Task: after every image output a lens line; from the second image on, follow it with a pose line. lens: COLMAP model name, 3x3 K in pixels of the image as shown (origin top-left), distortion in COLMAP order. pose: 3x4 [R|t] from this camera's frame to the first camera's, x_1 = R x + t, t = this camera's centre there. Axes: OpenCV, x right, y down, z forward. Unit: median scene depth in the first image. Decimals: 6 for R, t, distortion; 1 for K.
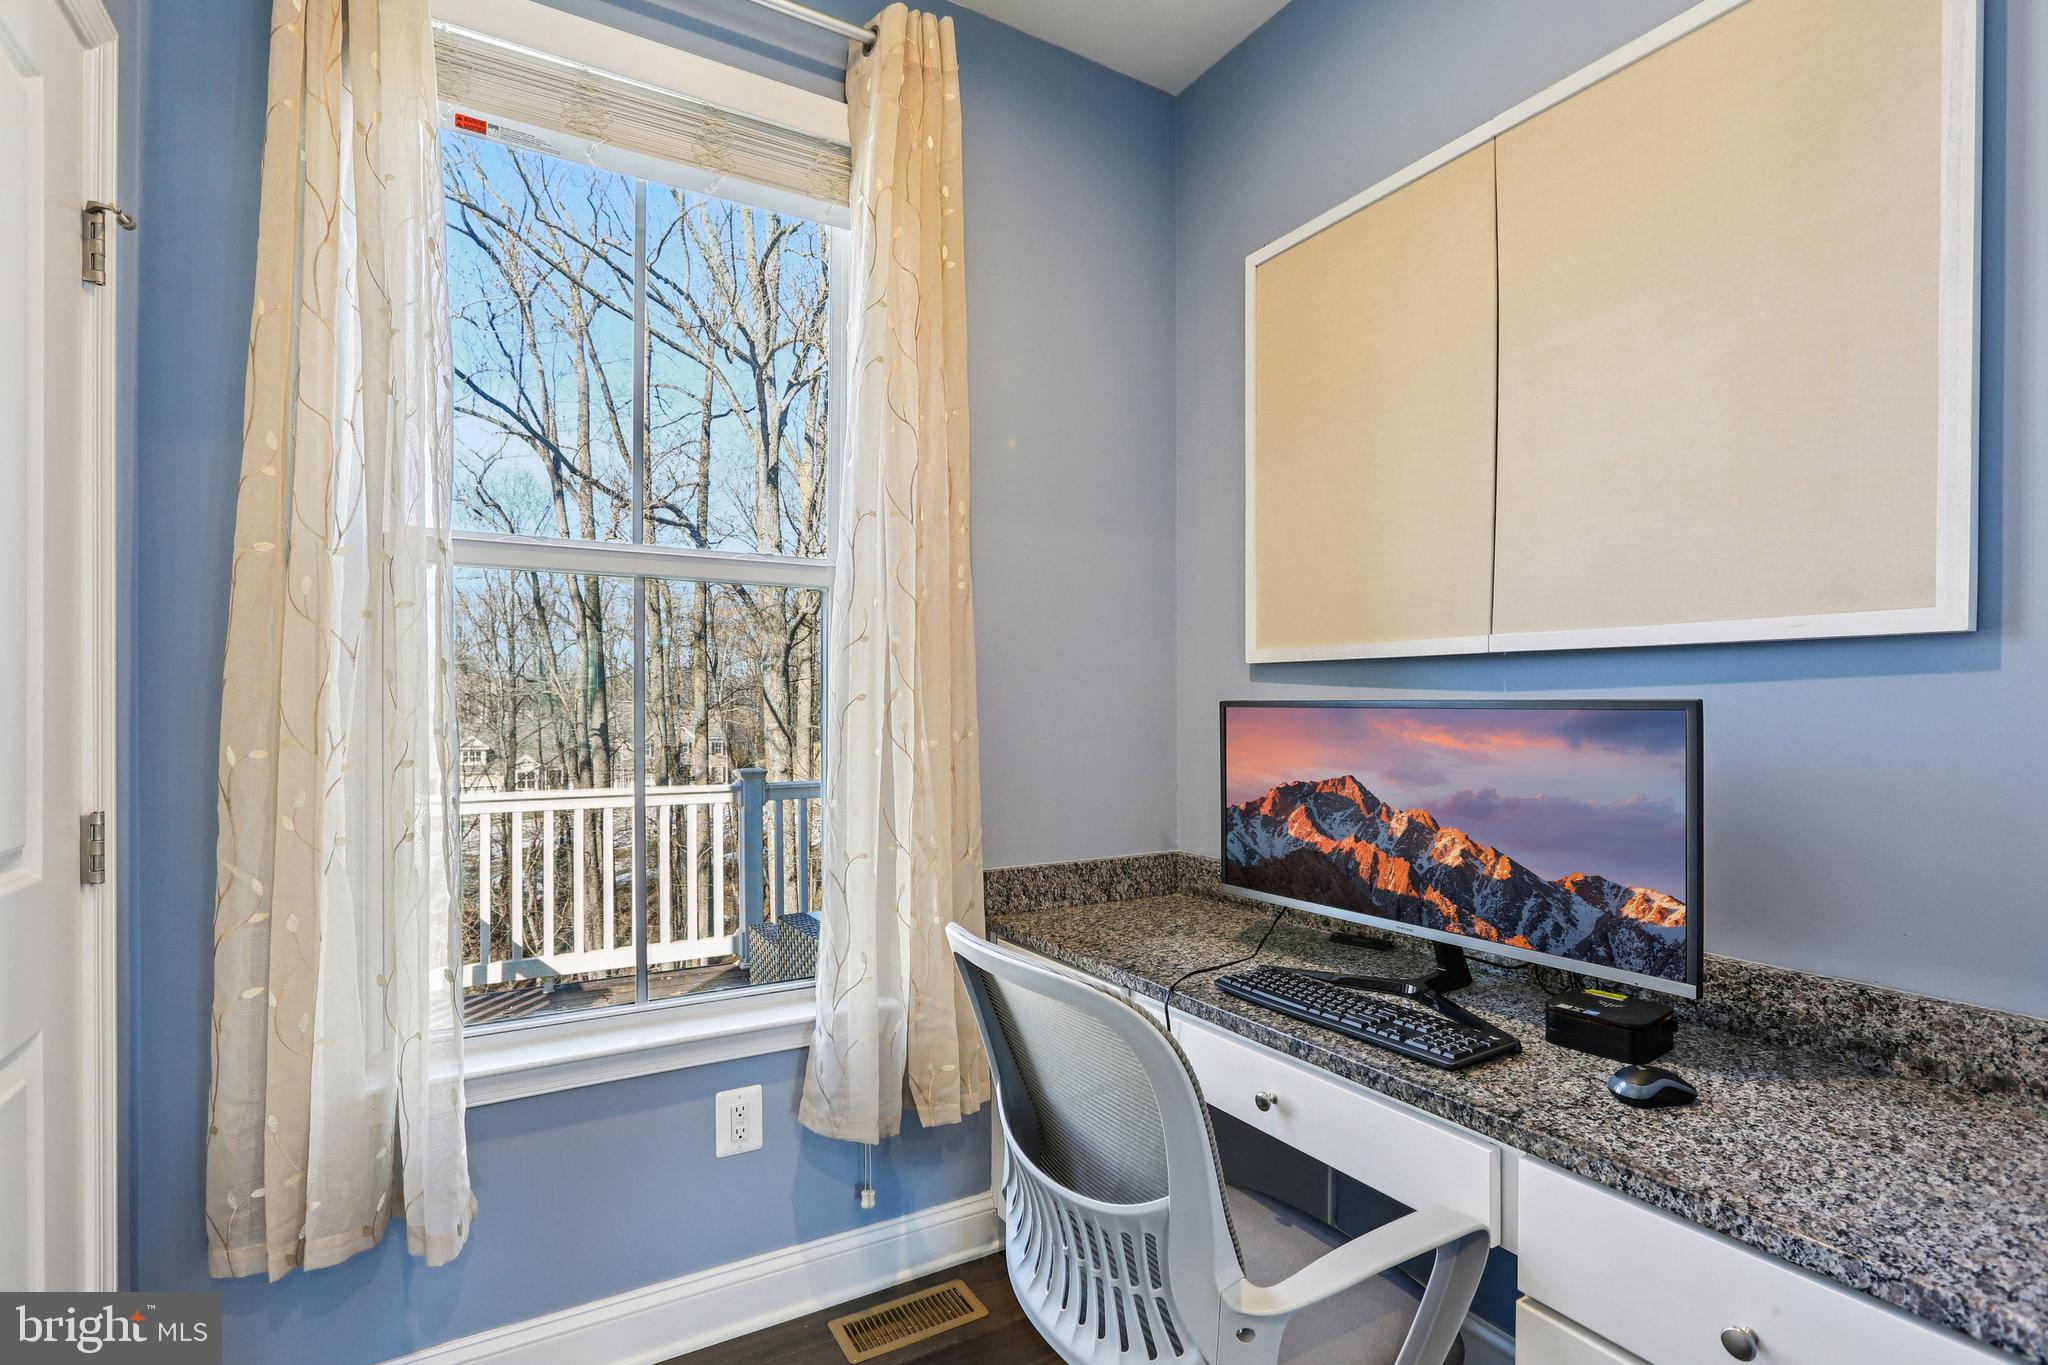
lens RADIAL K [[970.3, 0, 1046.6], [0, 970.3, 698.2], [0, 0, 1]] dist [-0.002542, -0.000136]
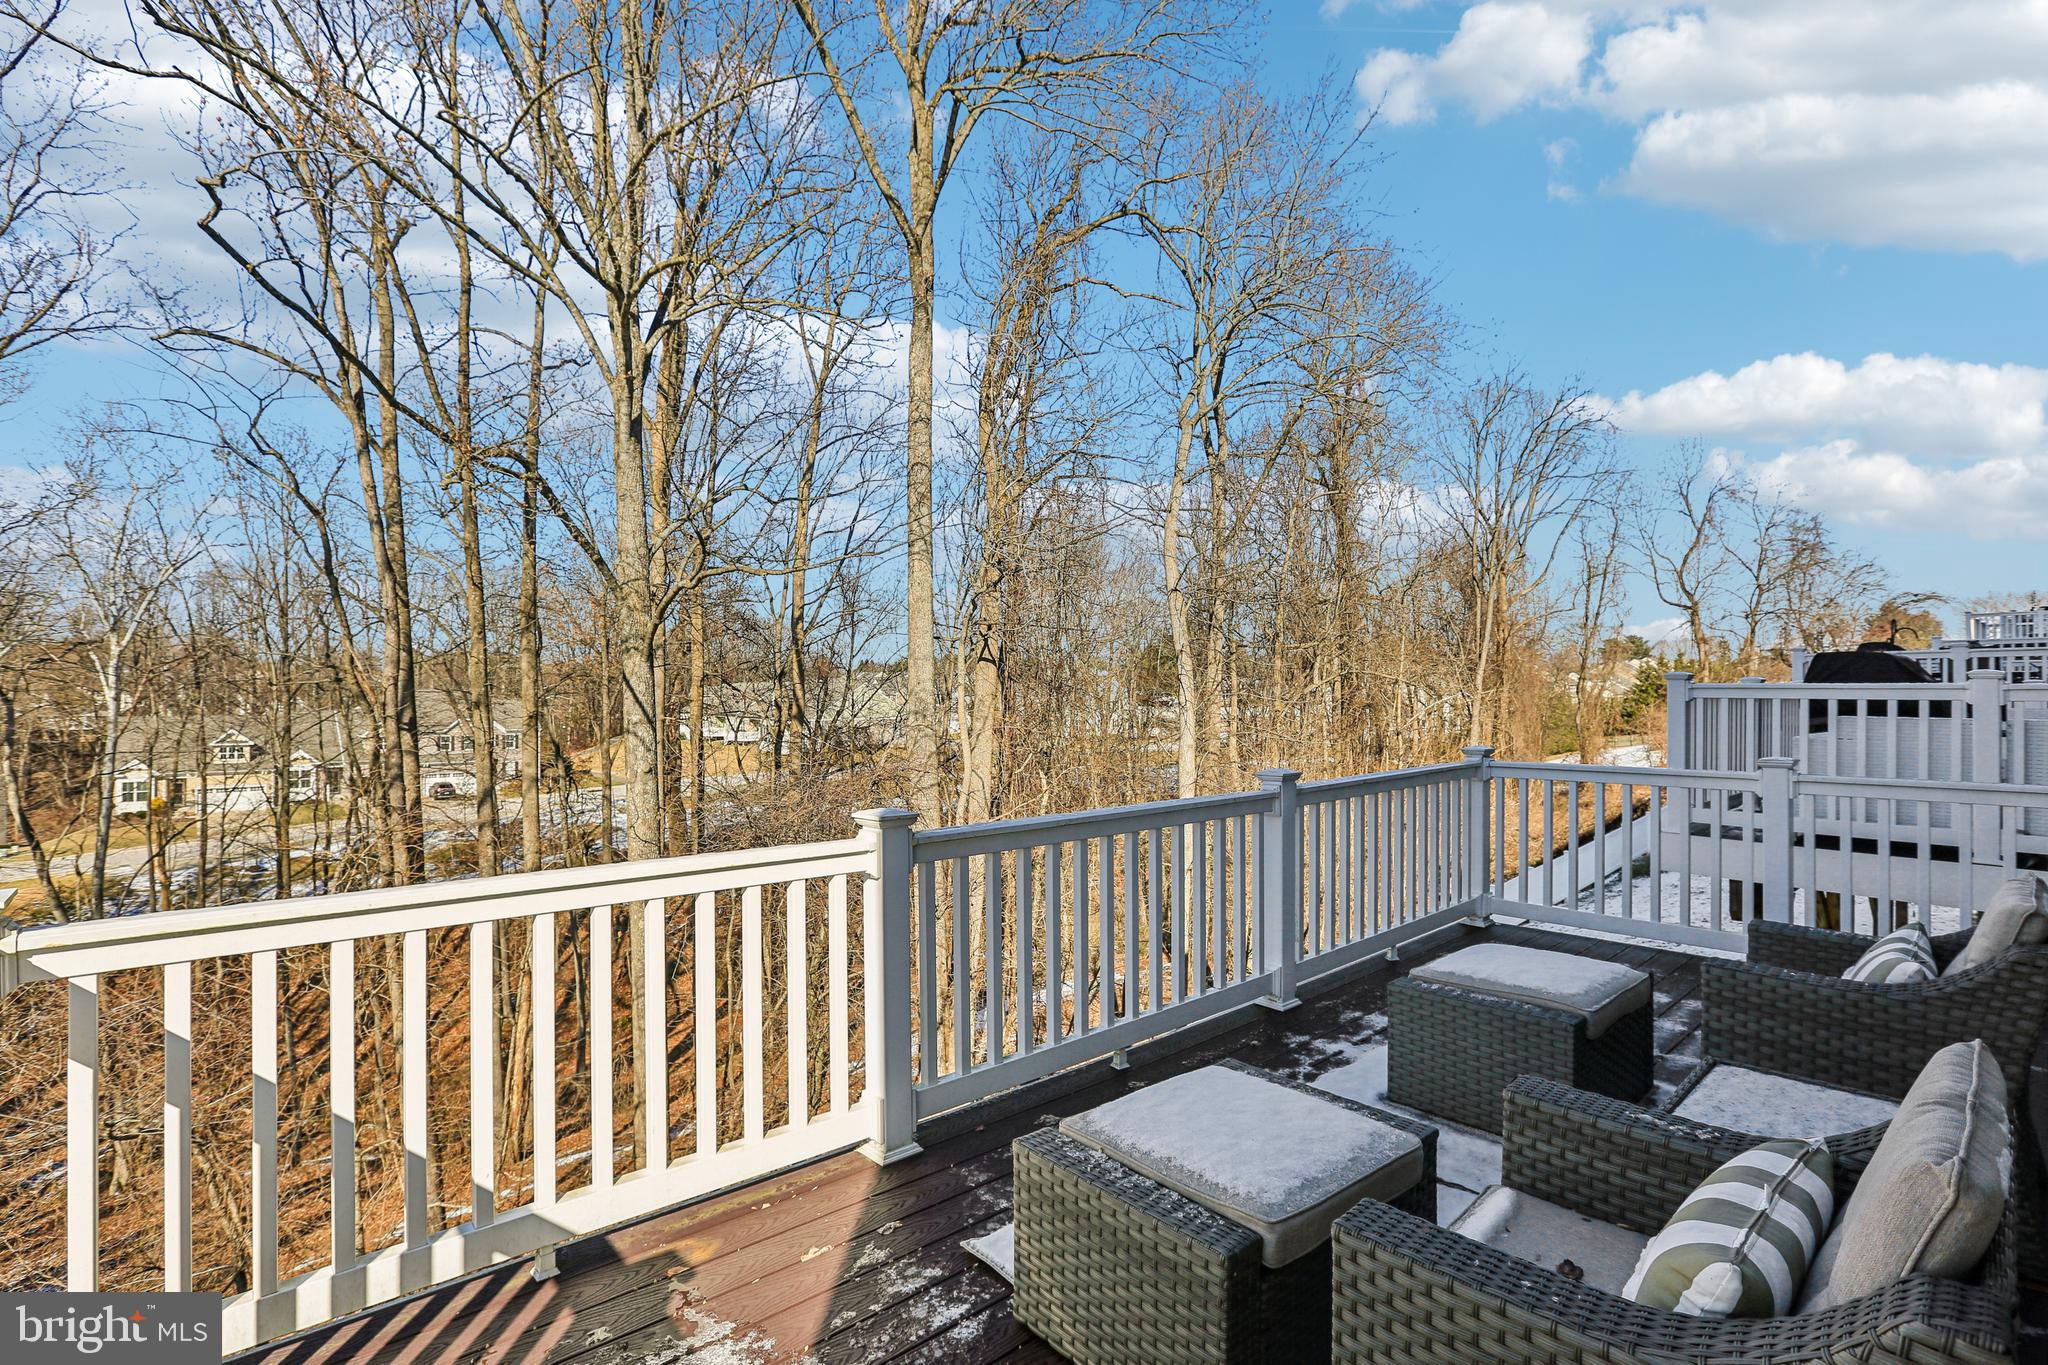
lens RADIAL K [[961.0, 0, 1024.0], [0, 961.0, 682.5], [0, 0, 1]] dist [0.000982, -0.000115]
pose [[0.987731, -0.003365, 0.156126, -0.076466], [0.003619, 0.999993, -0.001342, -0.000539], [-0.156120, 0.001891, 0.987736, 0.103267]]
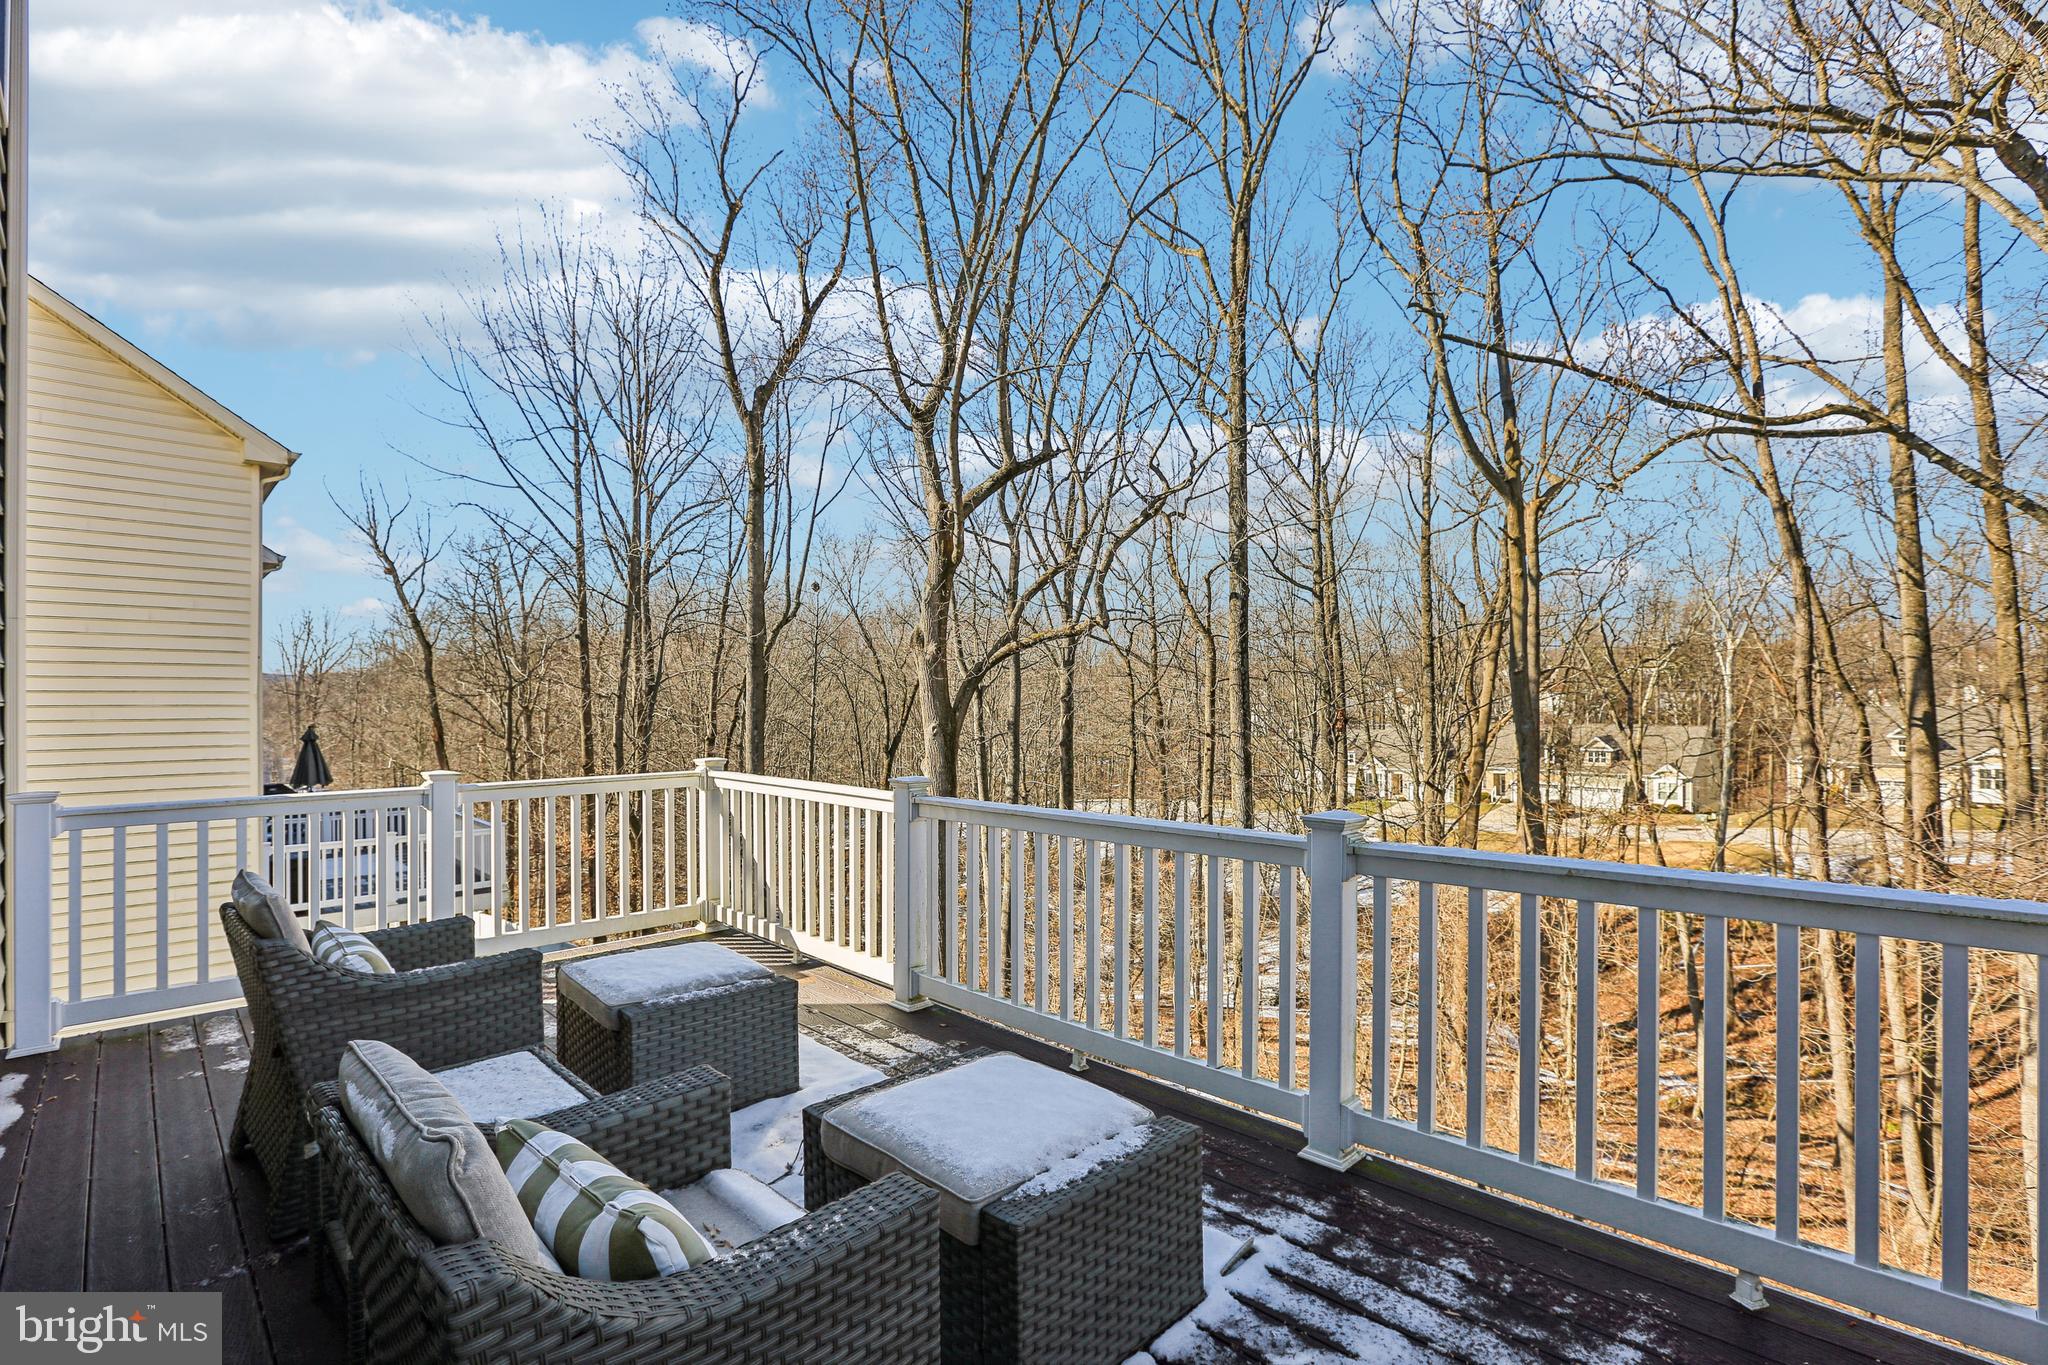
lens RADIAL K [[937.9, 0, 1030.6], [0, 937.9, 697.3], [0, 0, 1]] dist [-0.000697, 0.000009]
pose [[0.238960, 0.003344, -0.971024, 0.130486], [0.016767, 0.999831, 0.007570, -0.000821], [0.970885, -0.018090, 0.238864, 0.222901]]
